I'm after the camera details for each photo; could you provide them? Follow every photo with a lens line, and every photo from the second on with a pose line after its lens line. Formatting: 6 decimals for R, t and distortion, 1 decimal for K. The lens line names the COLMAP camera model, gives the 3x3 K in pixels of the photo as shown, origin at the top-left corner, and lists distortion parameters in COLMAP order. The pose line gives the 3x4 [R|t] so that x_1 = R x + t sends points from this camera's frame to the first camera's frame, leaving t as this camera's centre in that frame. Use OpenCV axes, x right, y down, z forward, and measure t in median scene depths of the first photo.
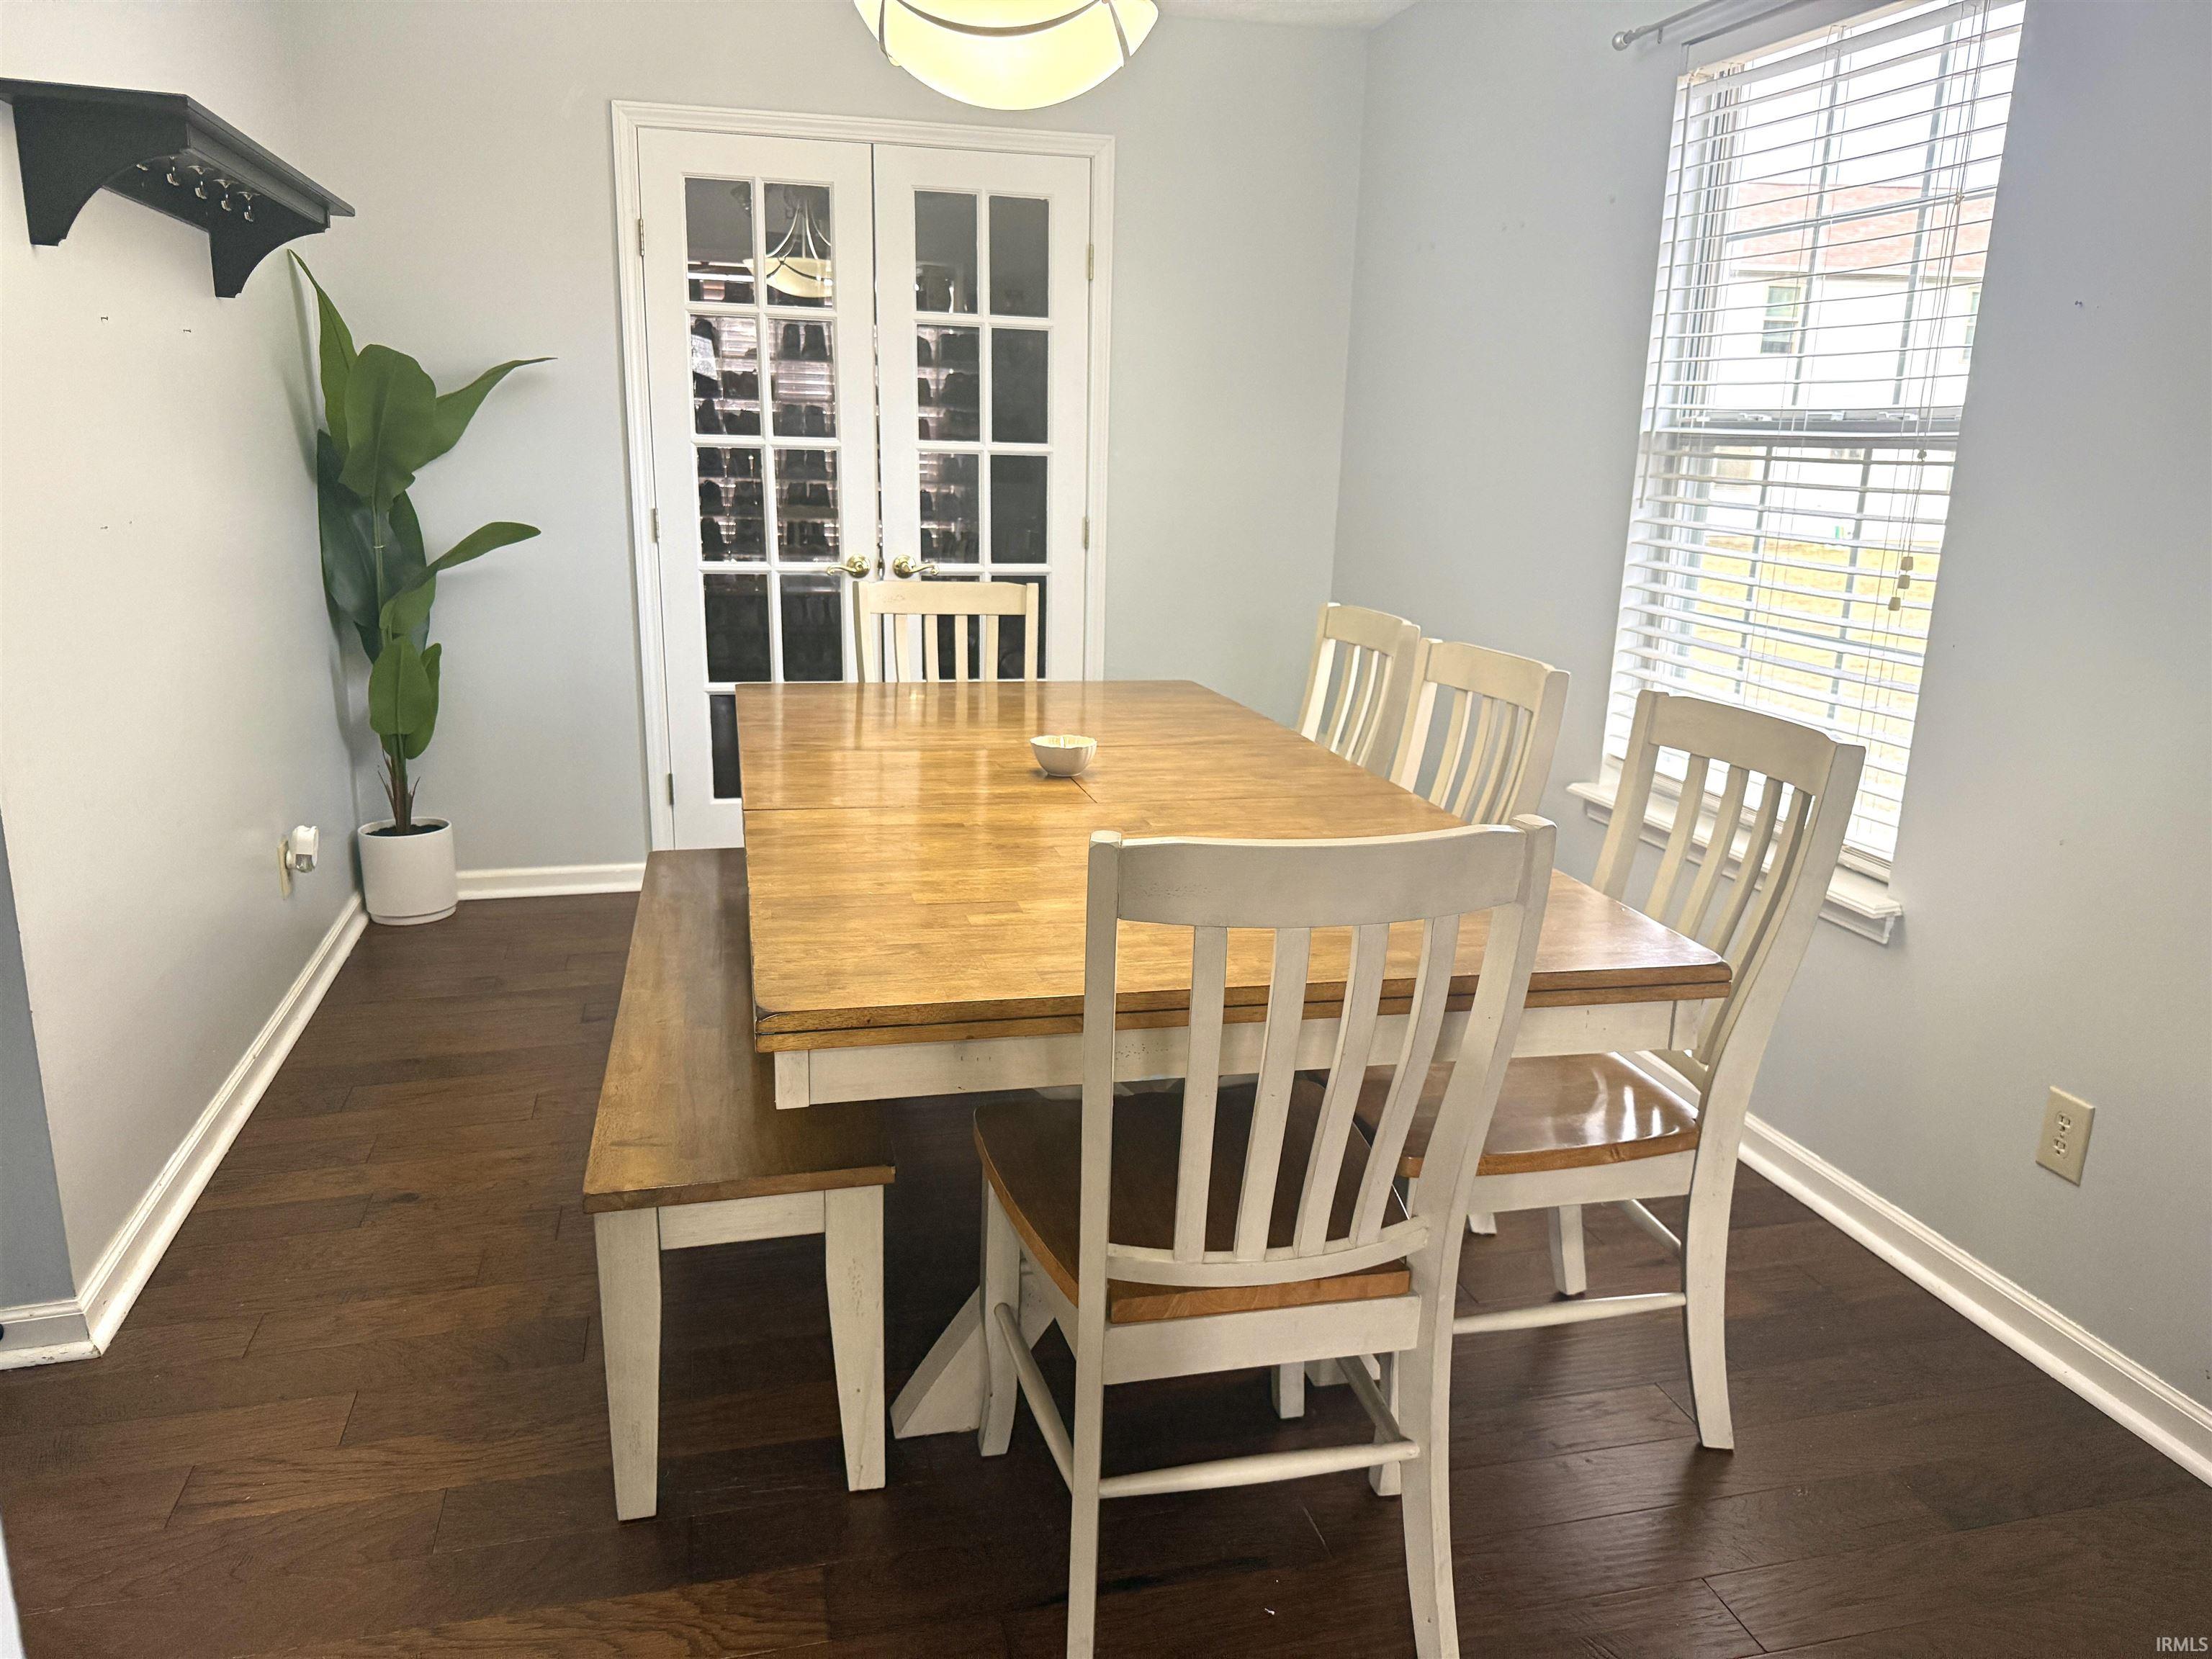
lens RADIAL K [[1562.2, 0, 1121.8], [0, 1562.2, 833.1], [0, 0, 1]] dist [0.045631, -0.053321]
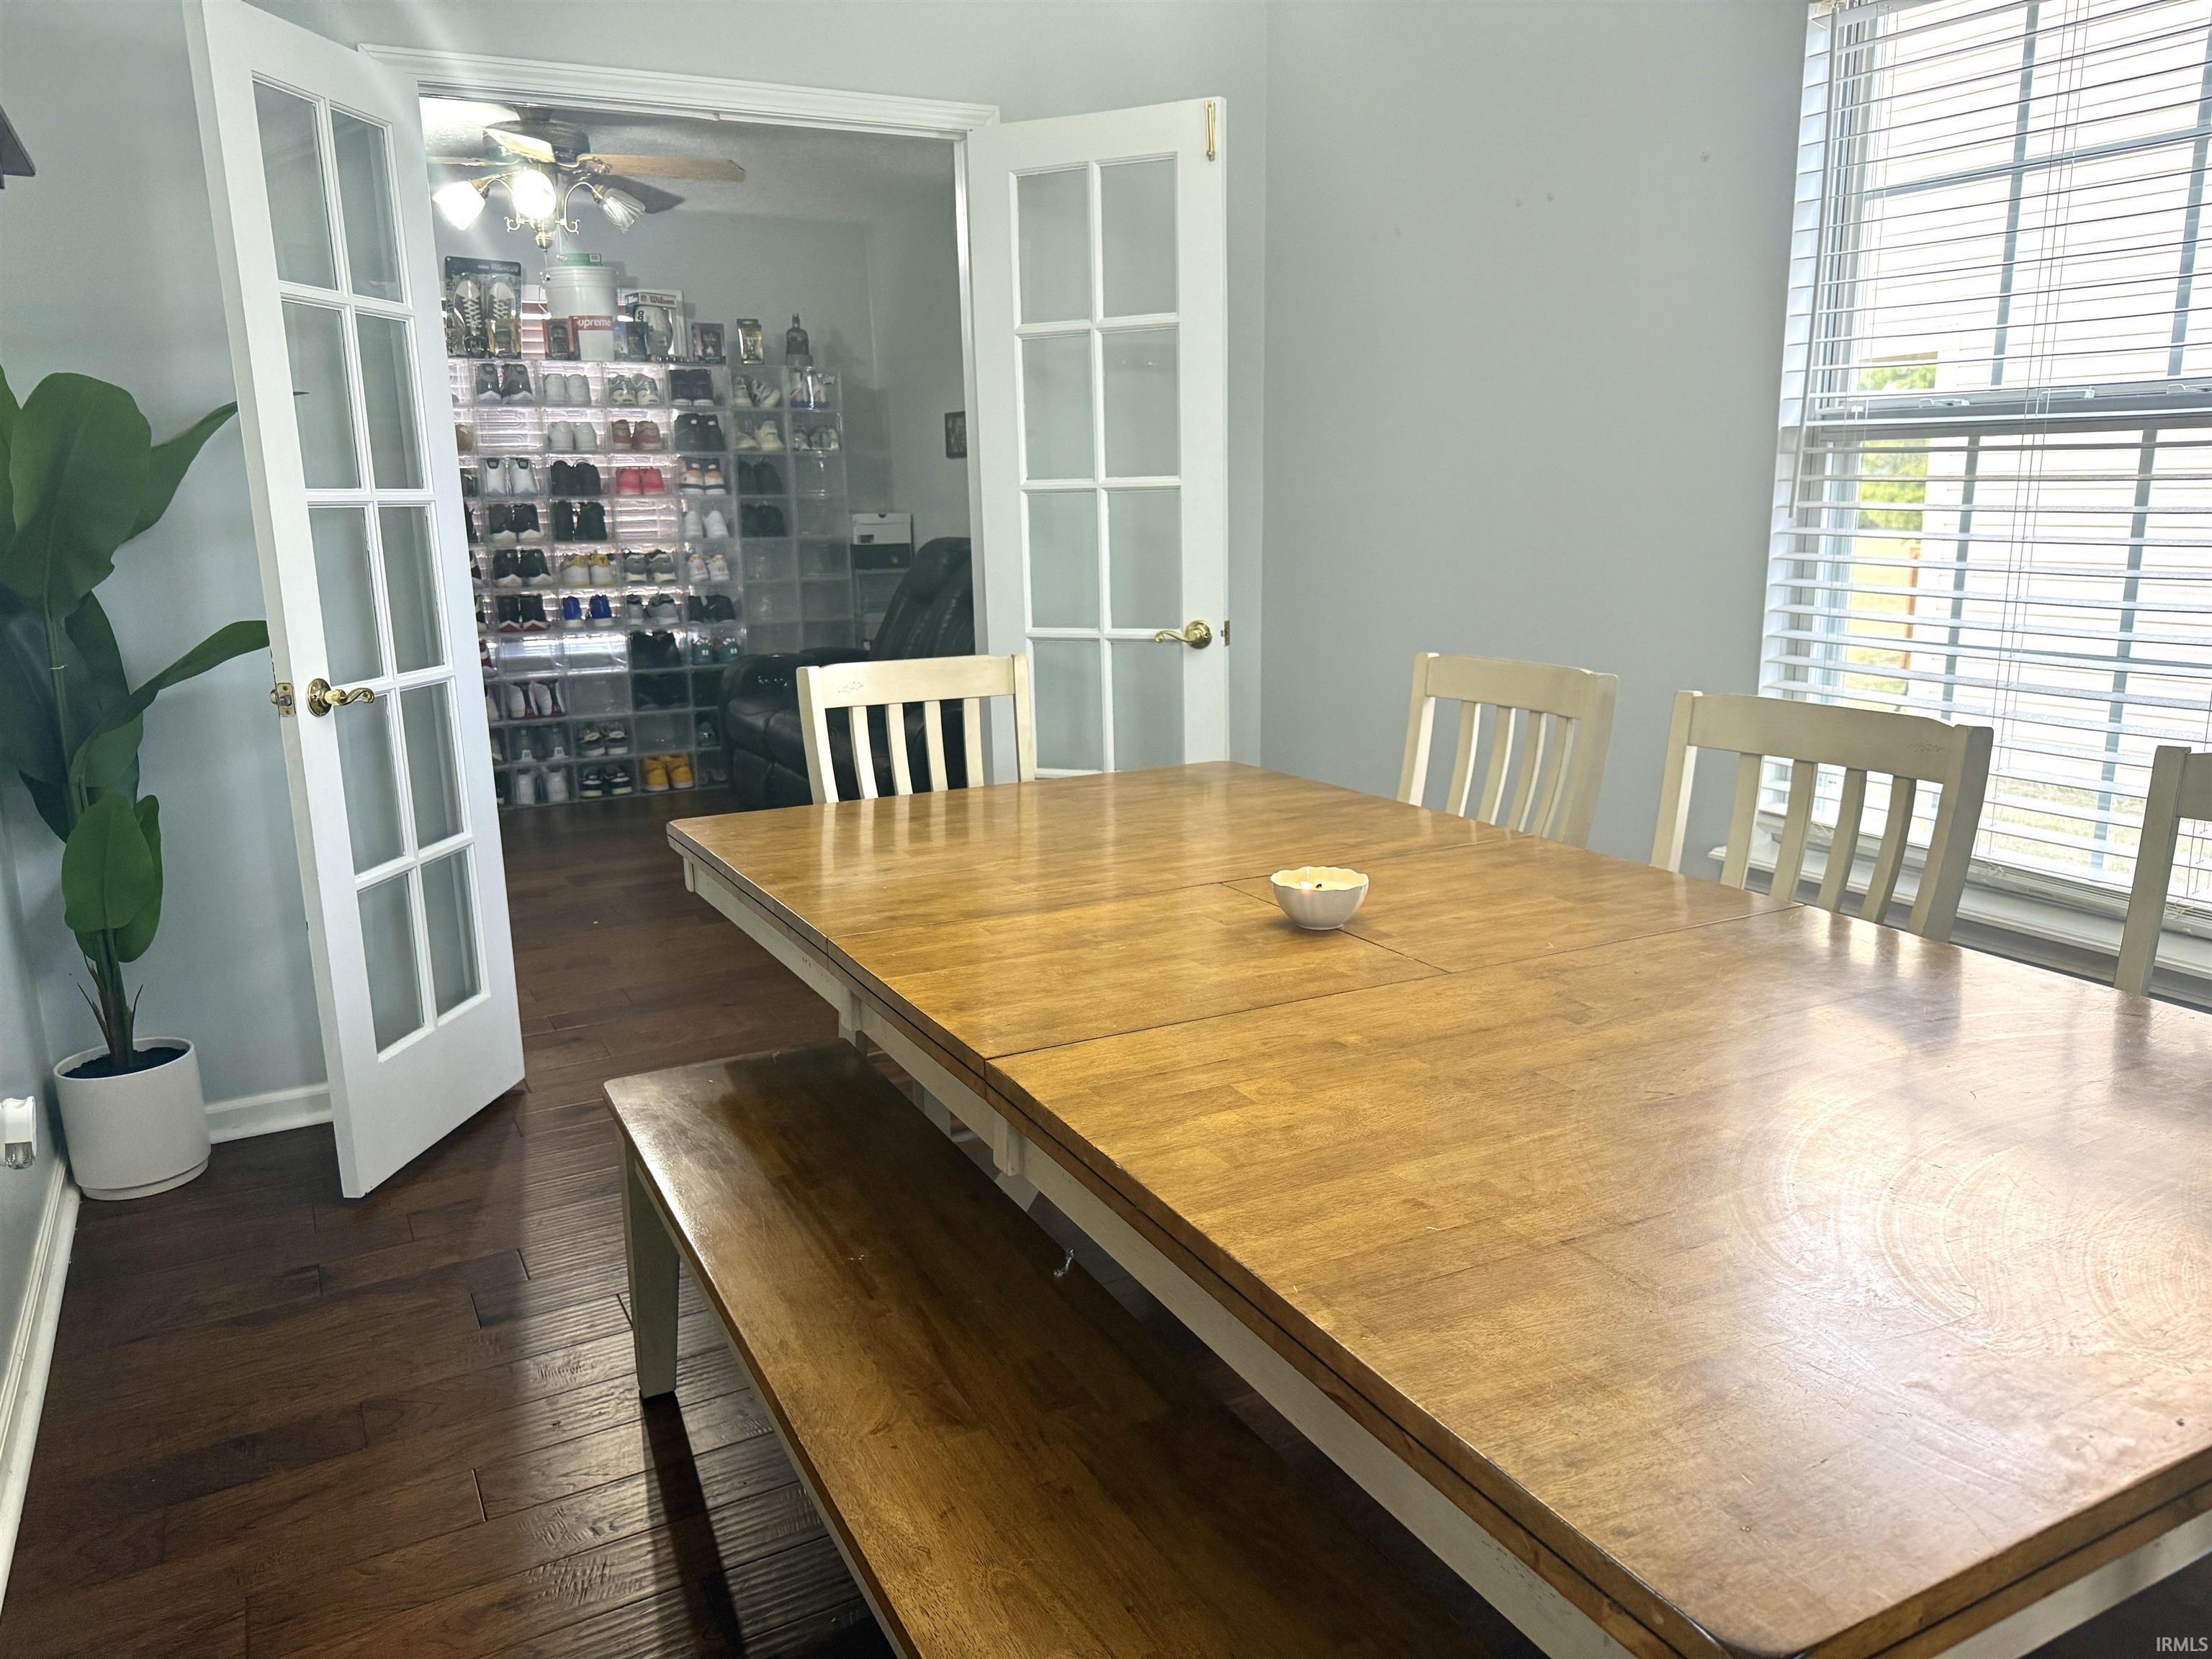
lens RADIAL K [[1562.2, 0, 1121.8], [0, 1562.2, 833.1], [0, 0, 1]] dist [0.045631, -0.053321]
pose [[0.969415, -0.095055, 0.226270, -0.222705], [0.101182, 0.994746, -0.015607, -0.061815], [-0.223598, 0.038024, 0.973940, 0.266909]]
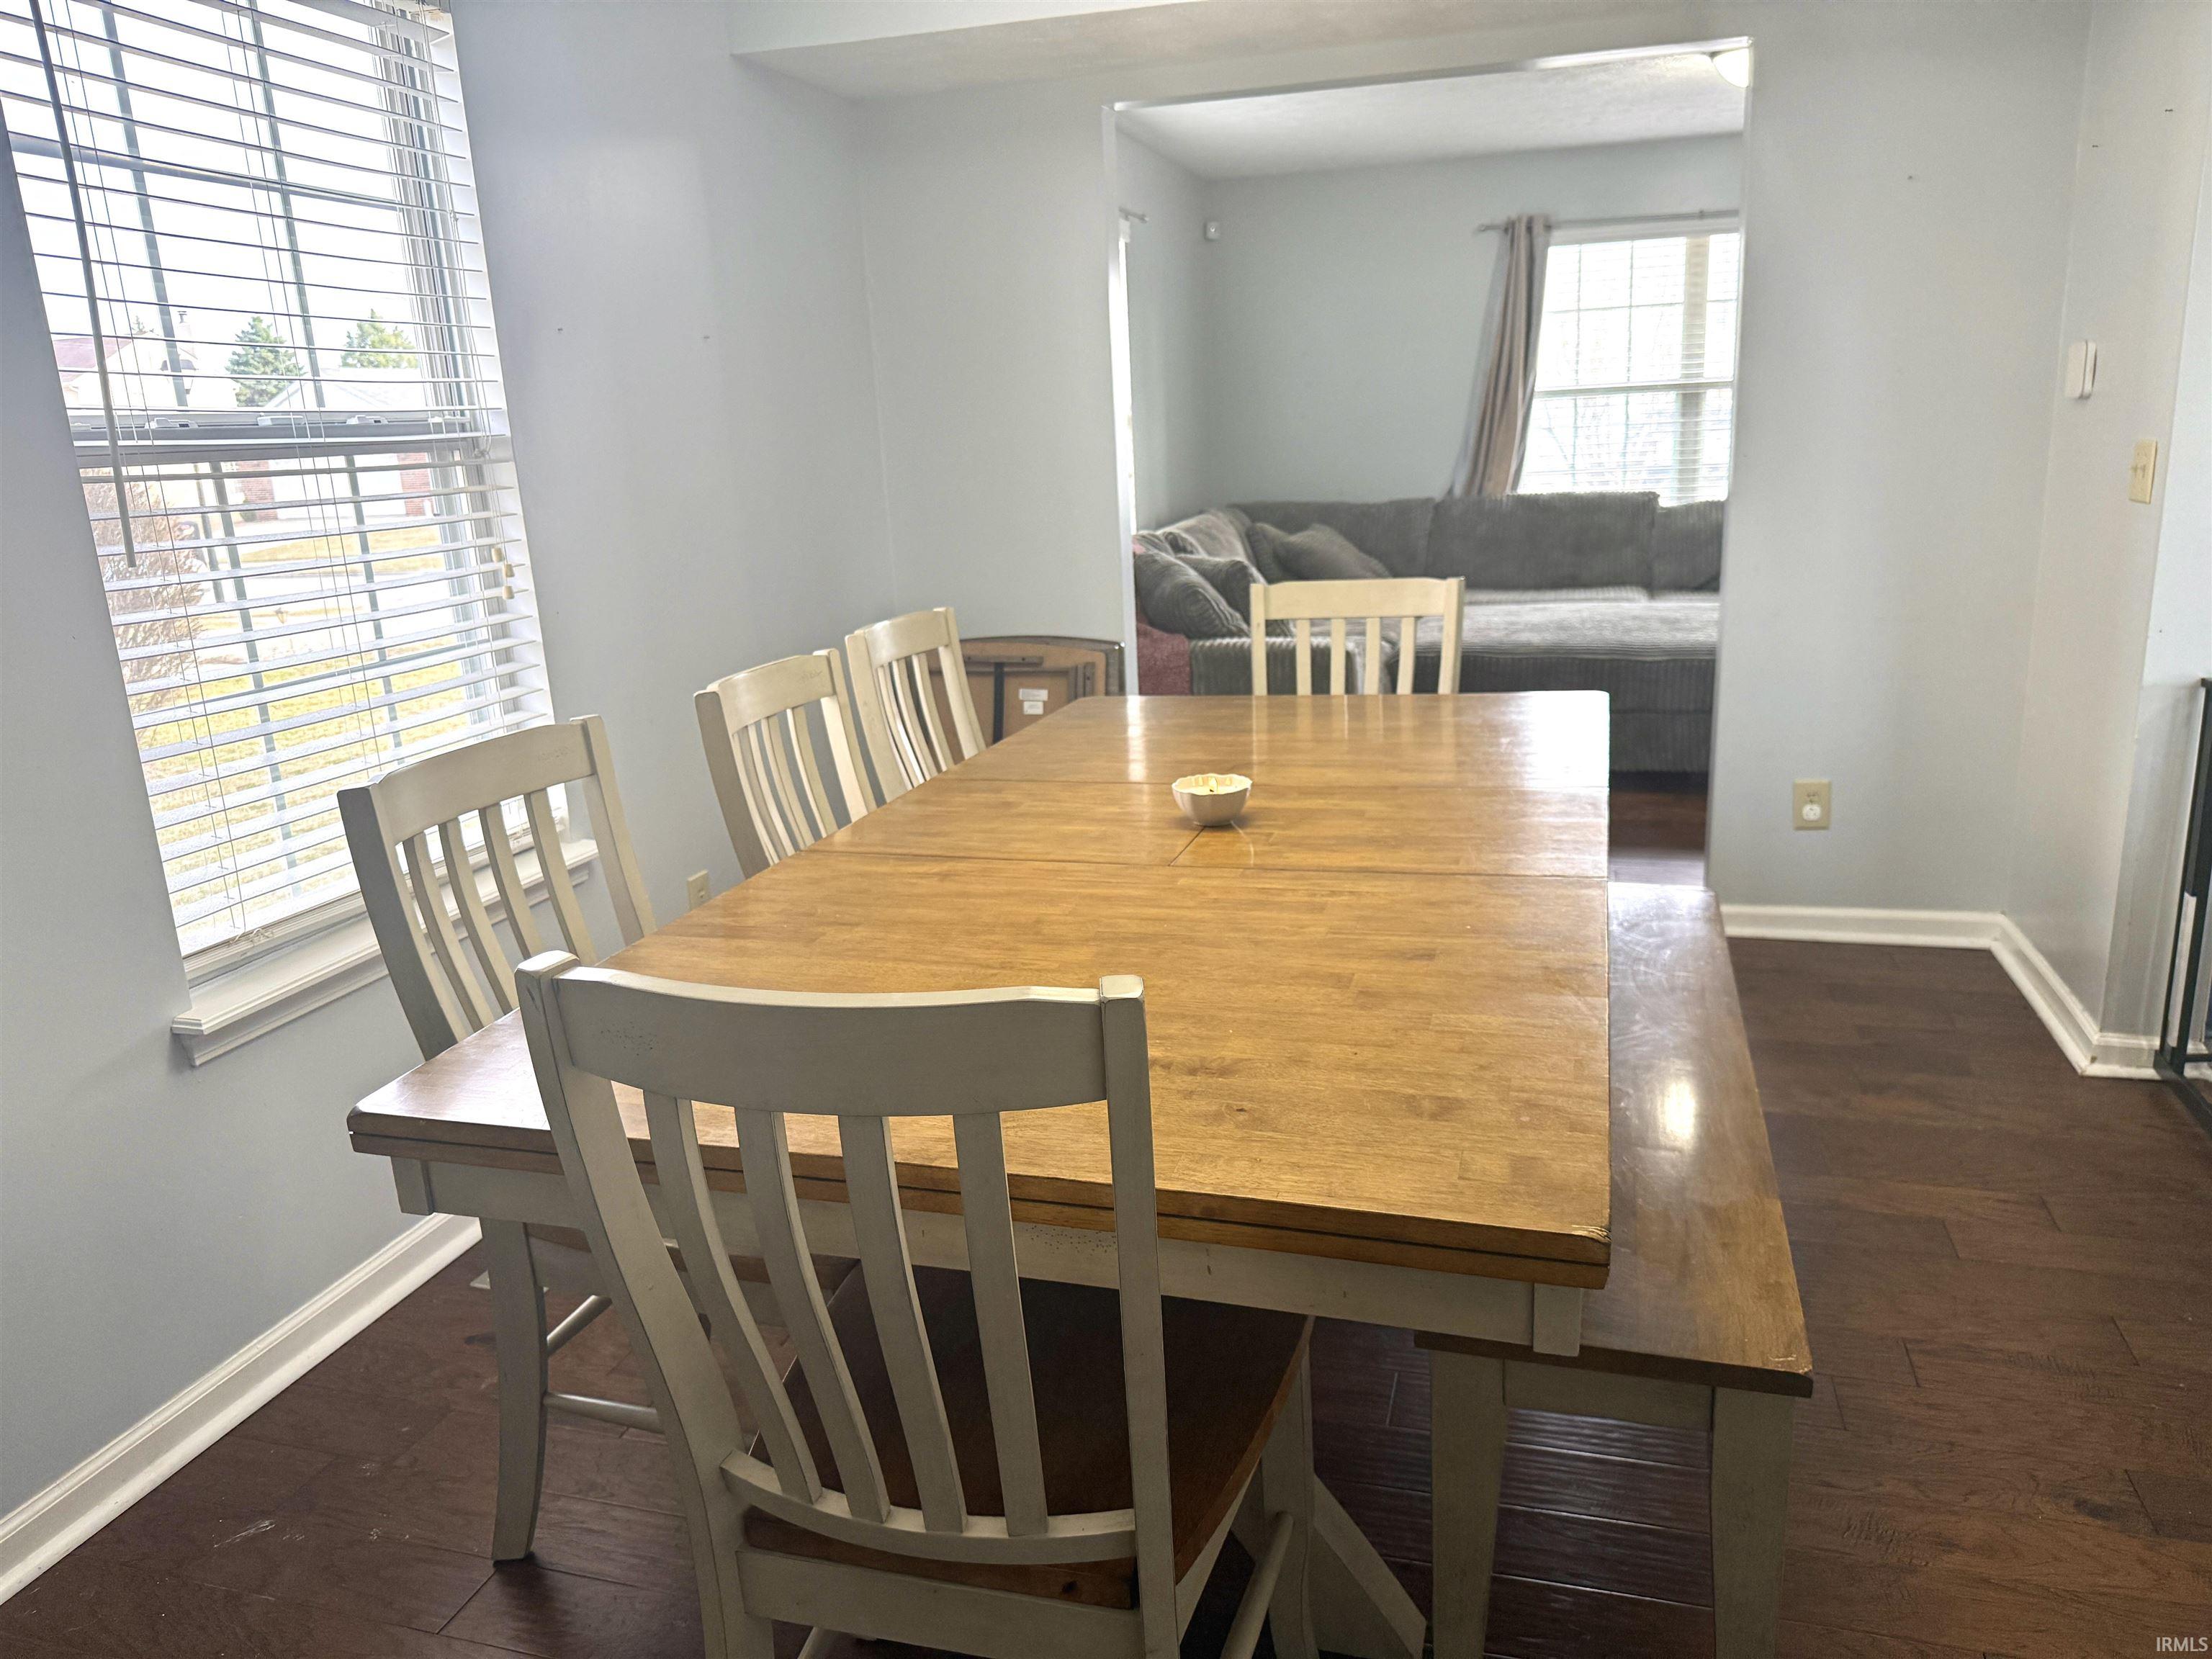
lens RADIAL K [[1564.0, 0, 1099.0], [0, 1564.0, 870.0], [0, 0, 1]] dist [0.071674, -0.138796]
pose [[-0.863493, -0.124142, 0.488845, -0.322544], [0.143867, 0.868342, 0.474642, -0.344117], [-0.483407, 0.480178, -0.731947, 1.331611]]
